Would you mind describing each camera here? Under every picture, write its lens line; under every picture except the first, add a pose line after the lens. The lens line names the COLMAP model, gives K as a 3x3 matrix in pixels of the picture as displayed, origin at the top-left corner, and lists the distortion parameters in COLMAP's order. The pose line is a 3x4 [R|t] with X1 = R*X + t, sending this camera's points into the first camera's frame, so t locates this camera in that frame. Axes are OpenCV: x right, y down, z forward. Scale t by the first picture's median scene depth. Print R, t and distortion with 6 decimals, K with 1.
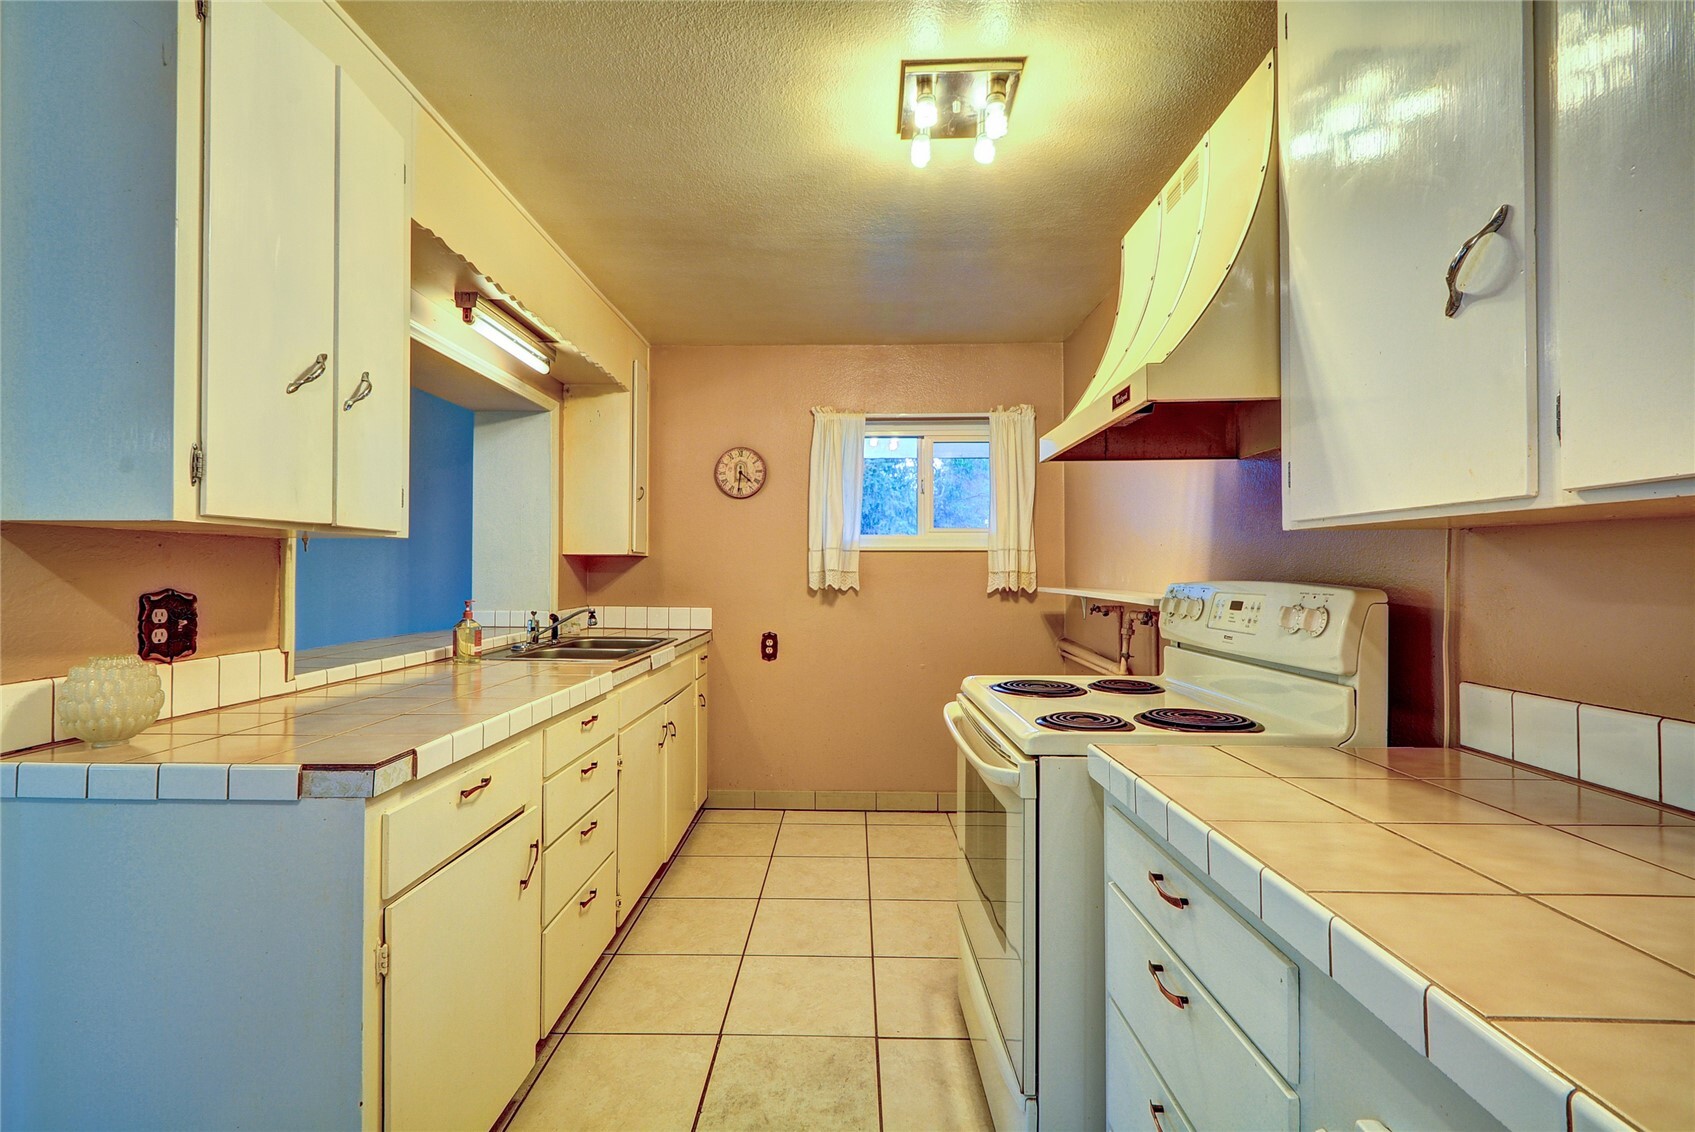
lens RADIAL K [[751.4, 0, 839.6], [0, 751.4, 564.4], [0, 0, 1]] dist [0.008499, -0.004187]
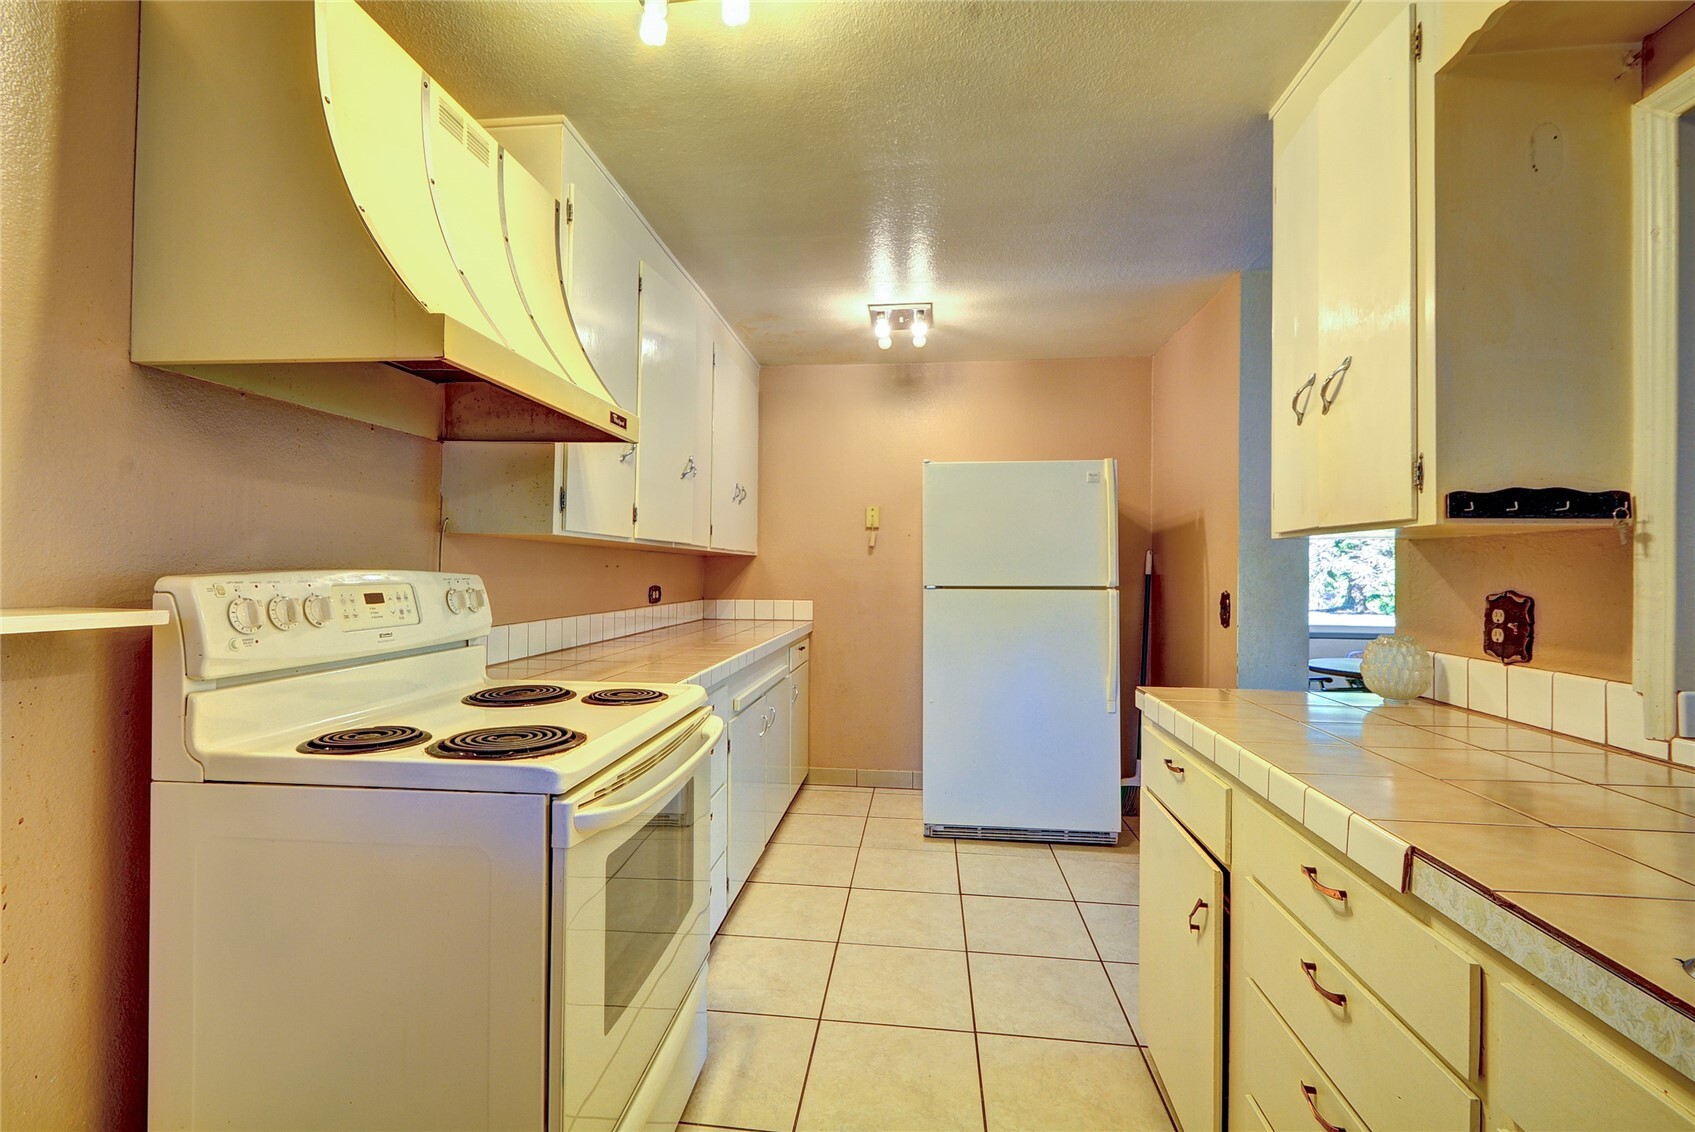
lens RADIAL K [[751.4, 0, 839.6], [0, 751.4, 564.4], [0, 0, 1]] dist [0.008499, -0.004187]
pose [[-0.998178, -0.012586, 0.059018, -0.058726], [-0.013196, 0.999863, -0.009948, 0.019164], [-0.058885, -0.010709, -0.998207, 2.023346]]
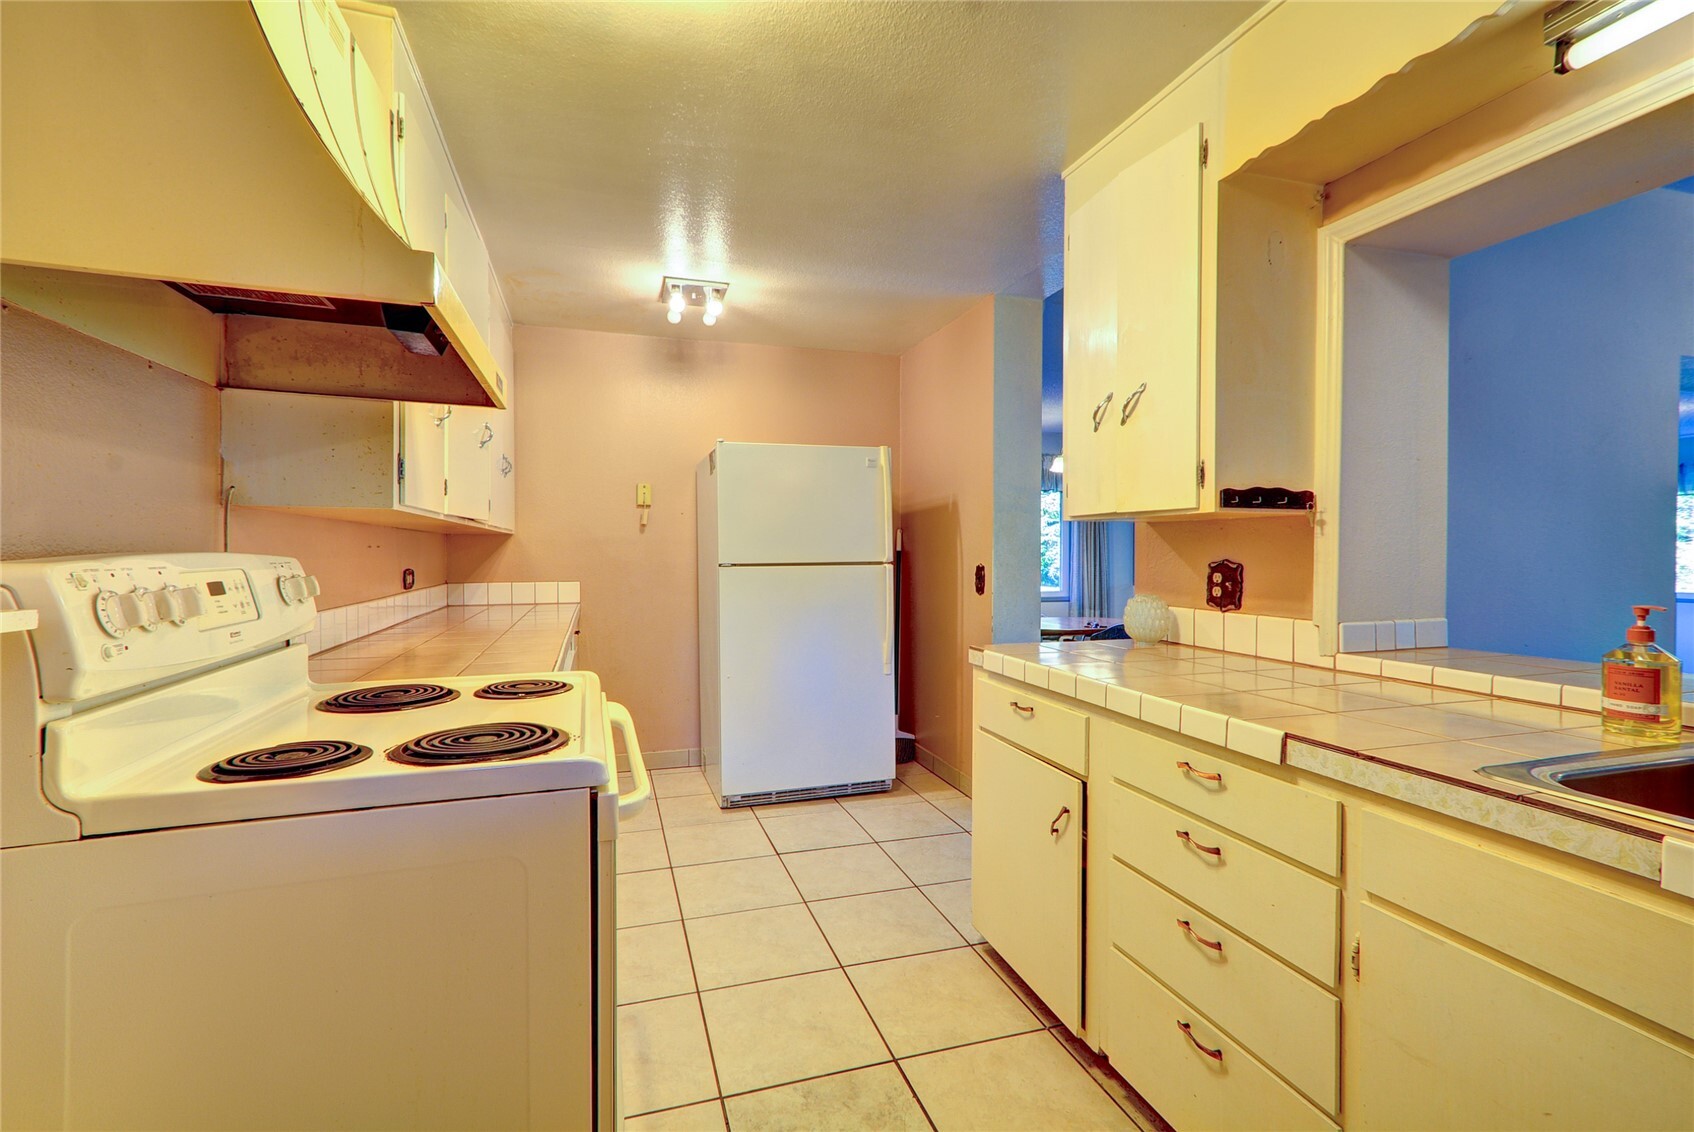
lens RADIAL K [[751.8, 0, 847.0], [0, 751.8, 566.0], [0, 0, 1]] dist [0.005908, 0.000426]
pose [[-0.934700, 0.002551, -0.355429, 0.264733], [-0.003796, 0.999846, 0.017160, 0.023007], [0.355418, 0.017389, -0.934546, 2.030925]]
